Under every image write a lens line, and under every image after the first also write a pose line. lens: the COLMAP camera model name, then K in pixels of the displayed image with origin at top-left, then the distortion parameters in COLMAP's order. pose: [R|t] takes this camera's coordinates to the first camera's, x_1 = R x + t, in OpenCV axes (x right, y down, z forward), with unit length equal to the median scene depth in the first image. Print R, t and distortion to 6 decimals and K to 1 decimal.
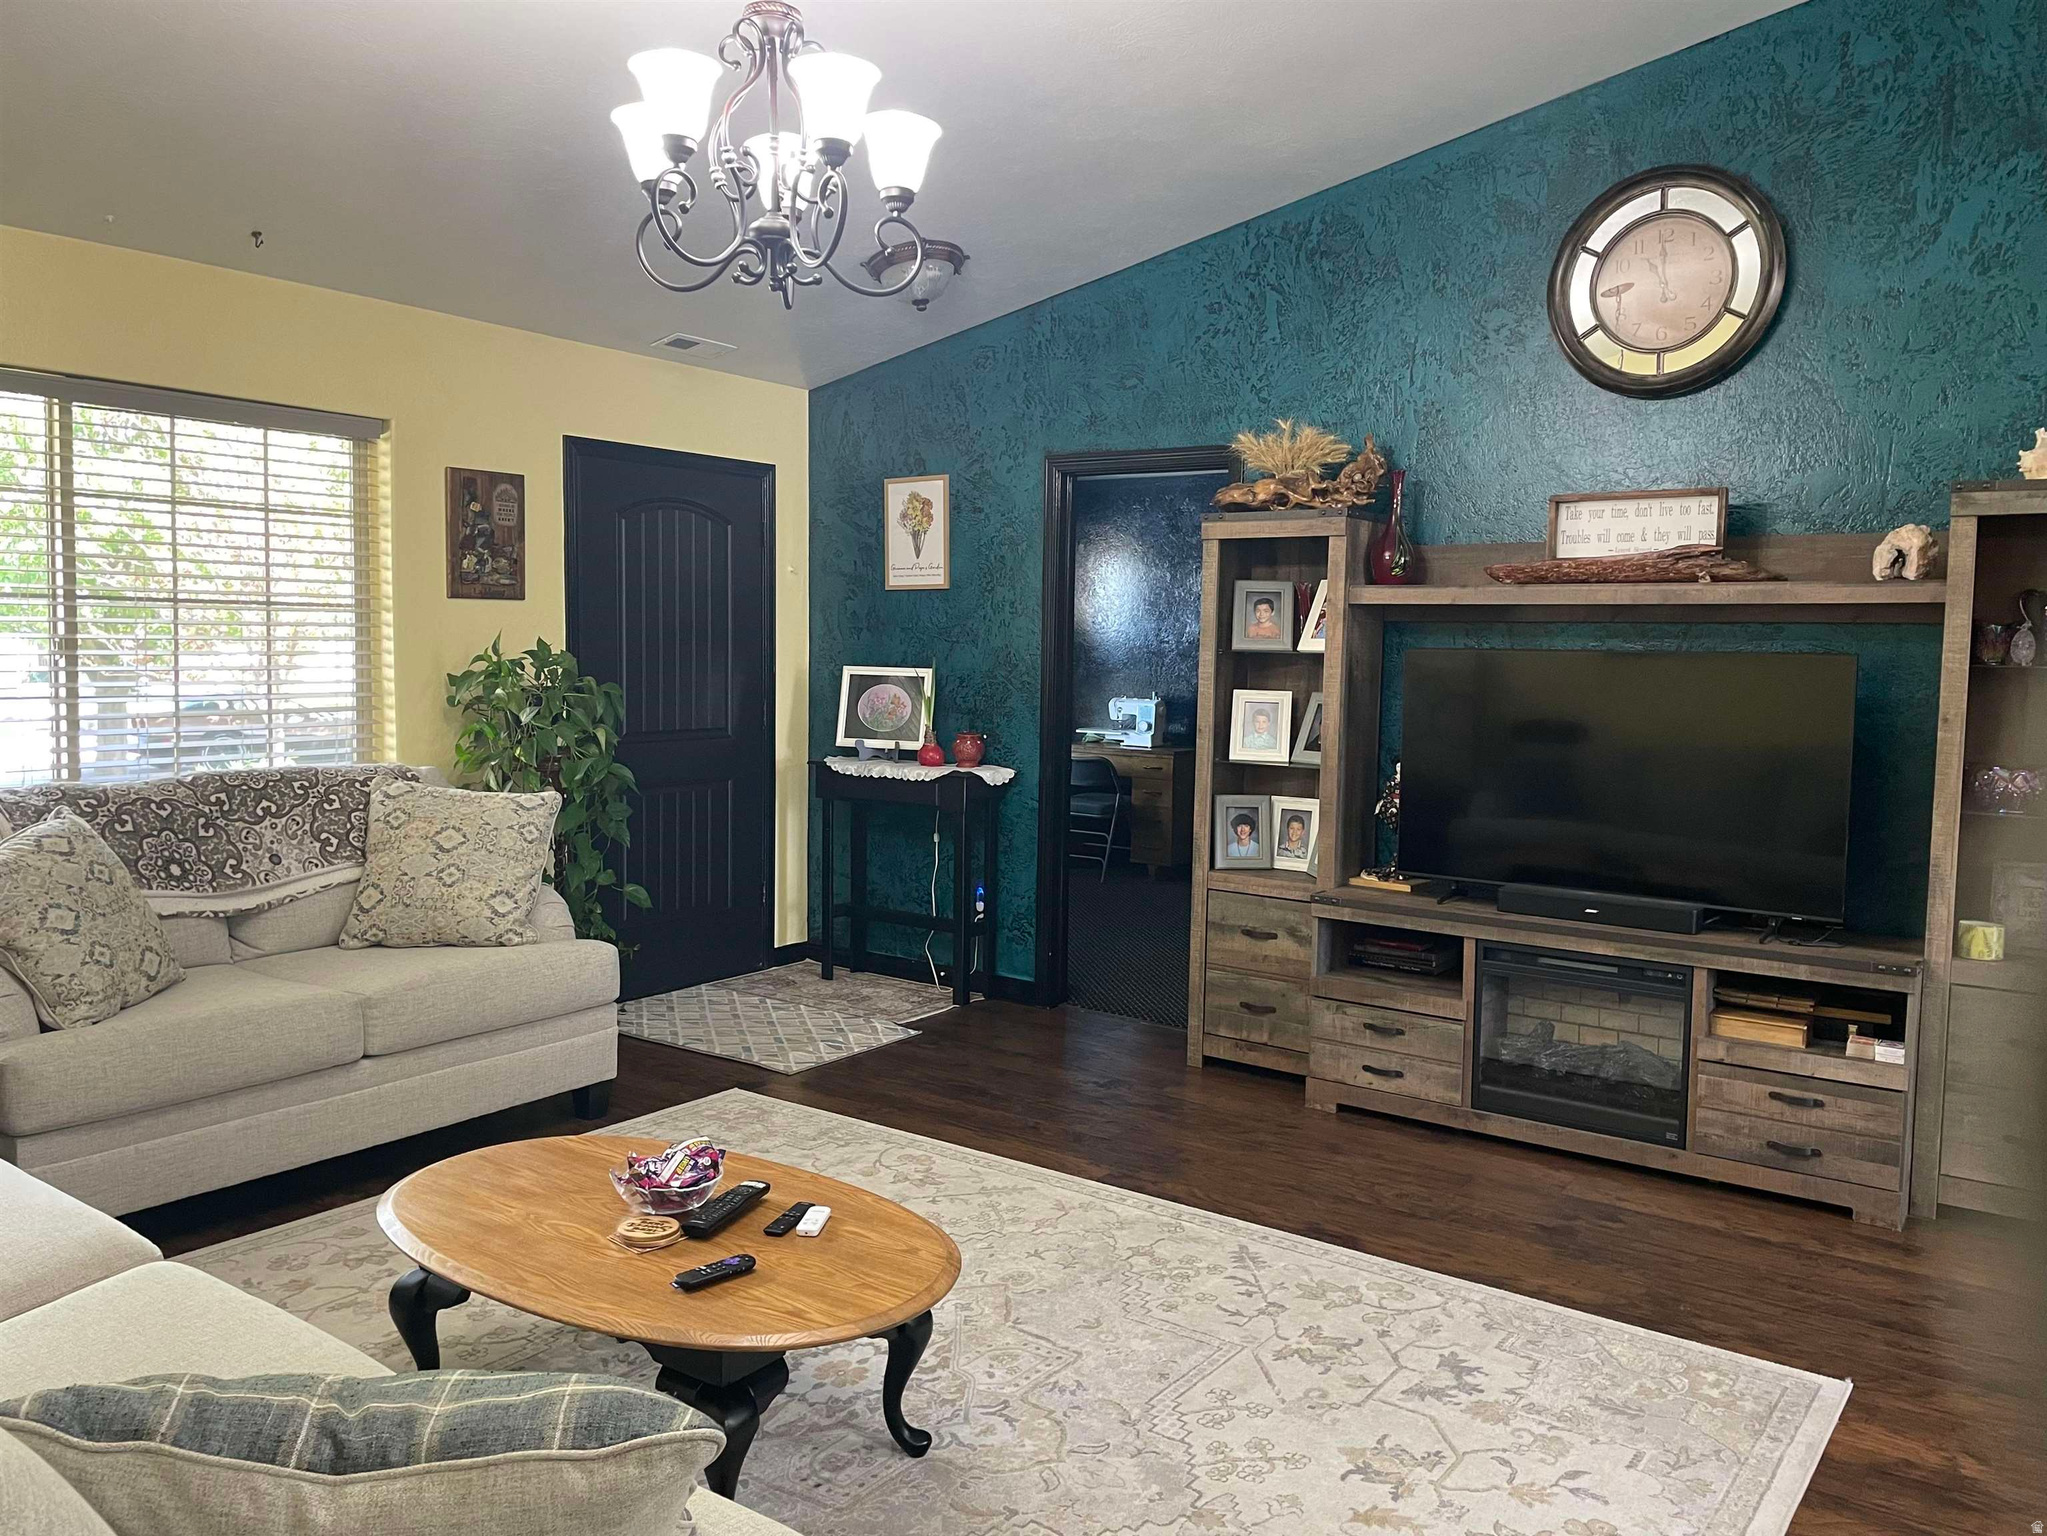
lens RADIAL K [[1534.8, 0, 1046.2], [0, 1534.8, 769.4], [0, 0, 1]] dist [0.036689, -0.054298]
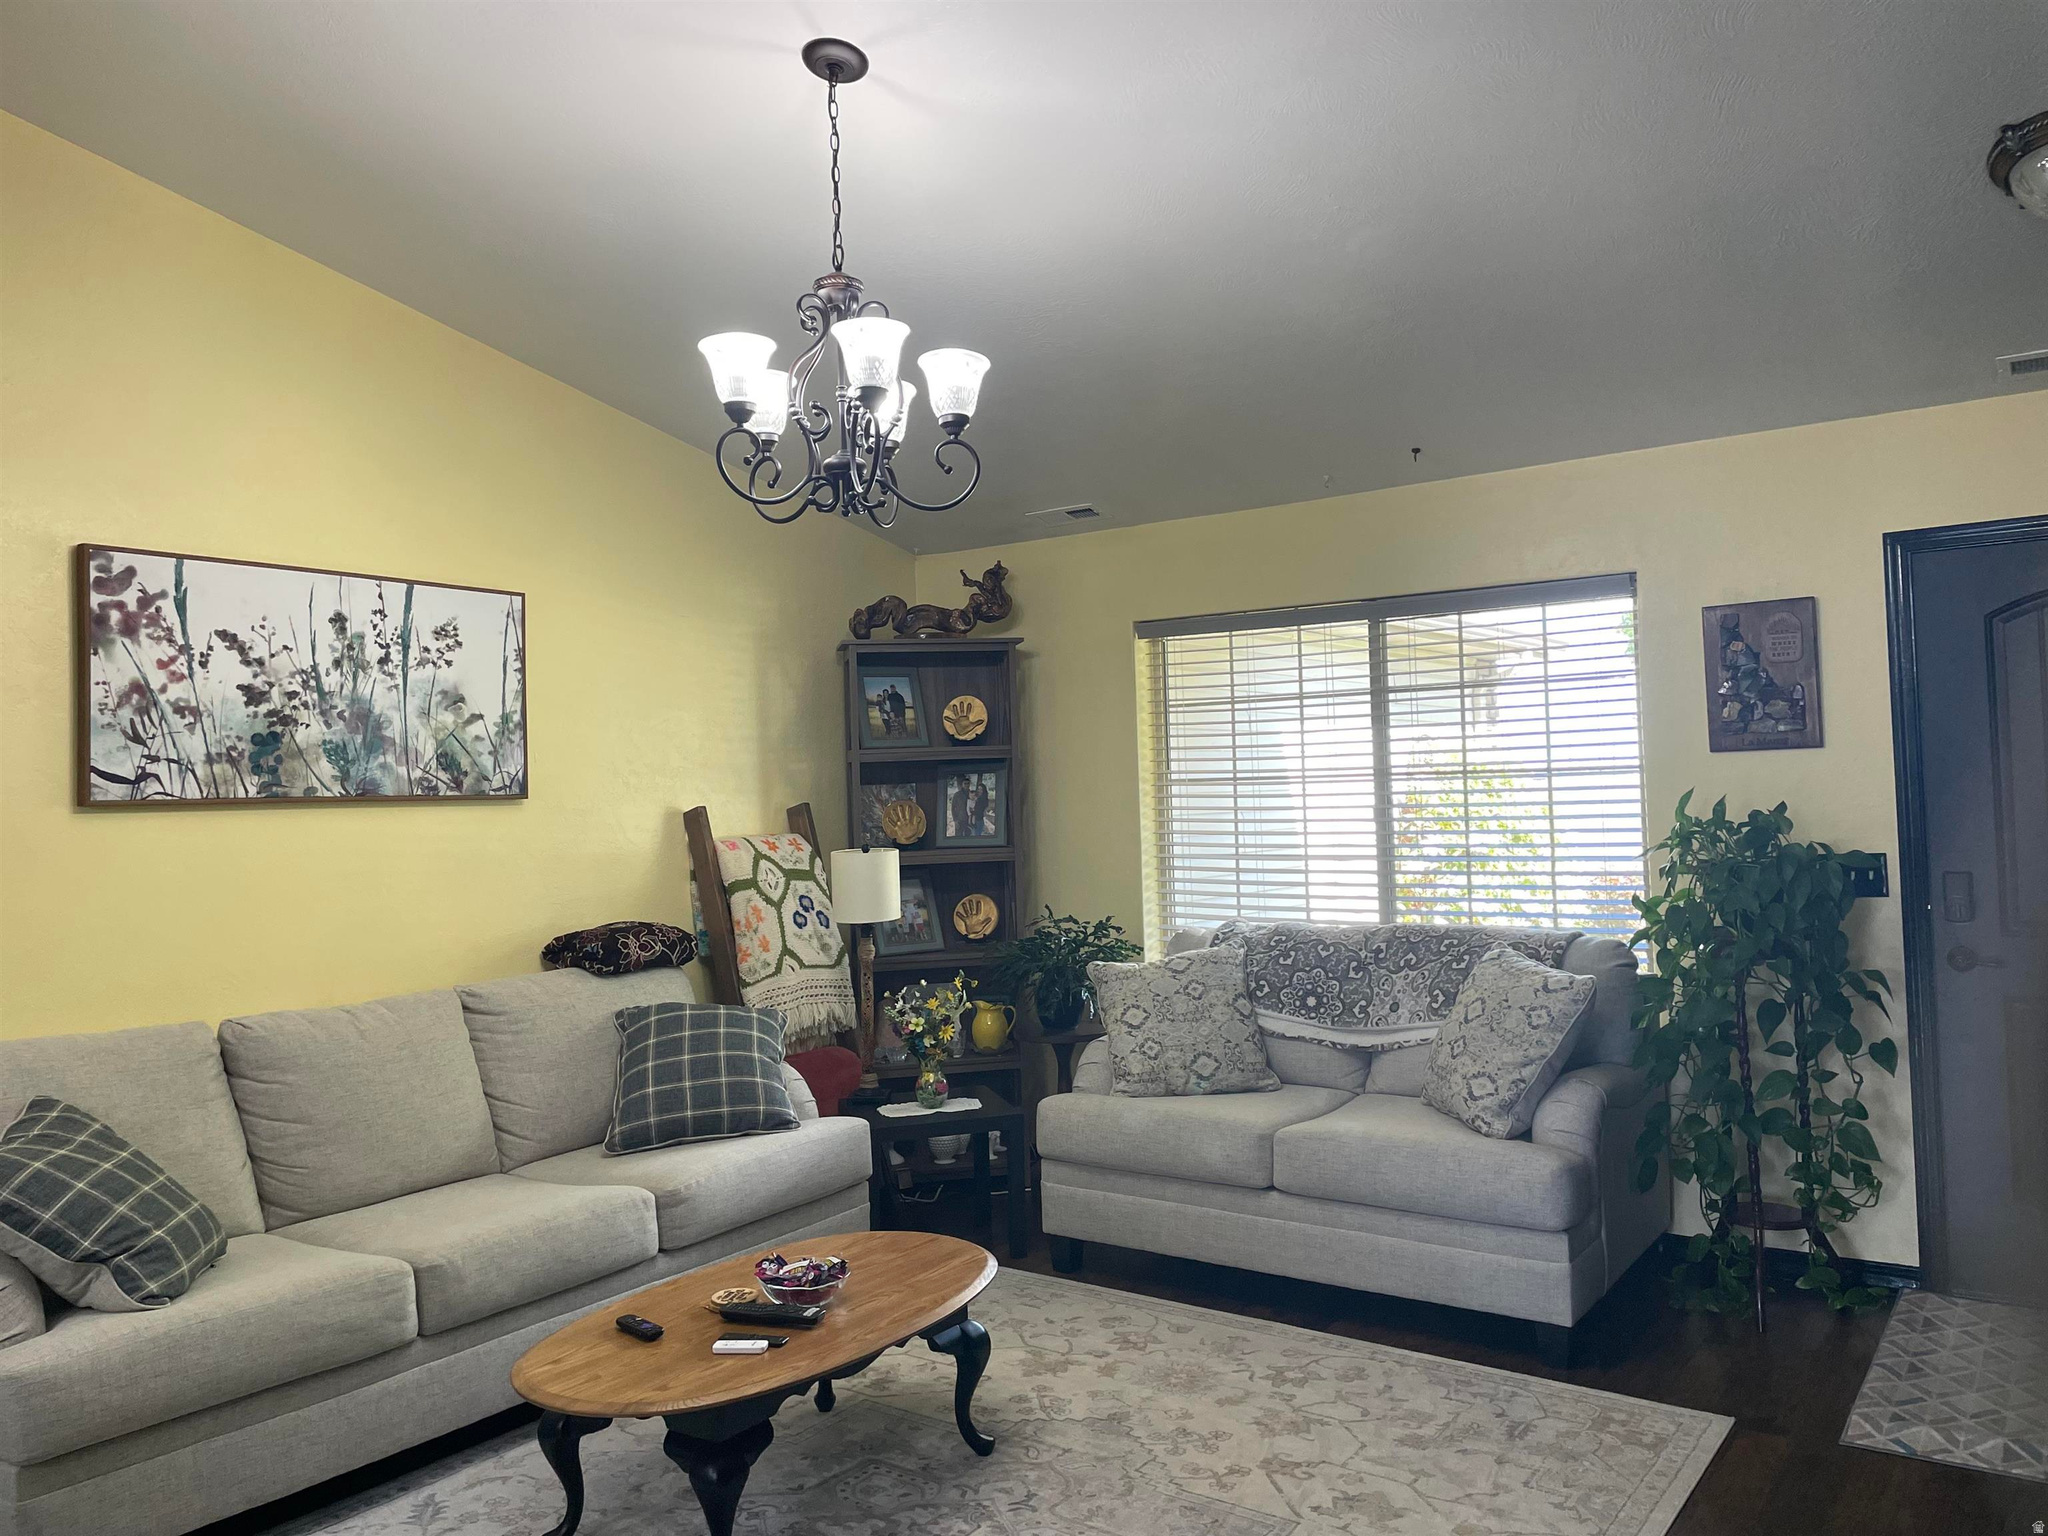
lens RADIAL K [[1535.6, 0, 1051.0], [0, 1535.6, 769.0], [0, 0, 1]] dist [0.036689, -0.054298]
pose [[-0.001440, -0.036012, -0.999350, 0.603068], [-0.062081, 0.997427, -0.035853, -0.056227], [0.998070, 0.061989, -0.003672, 0.755632]]
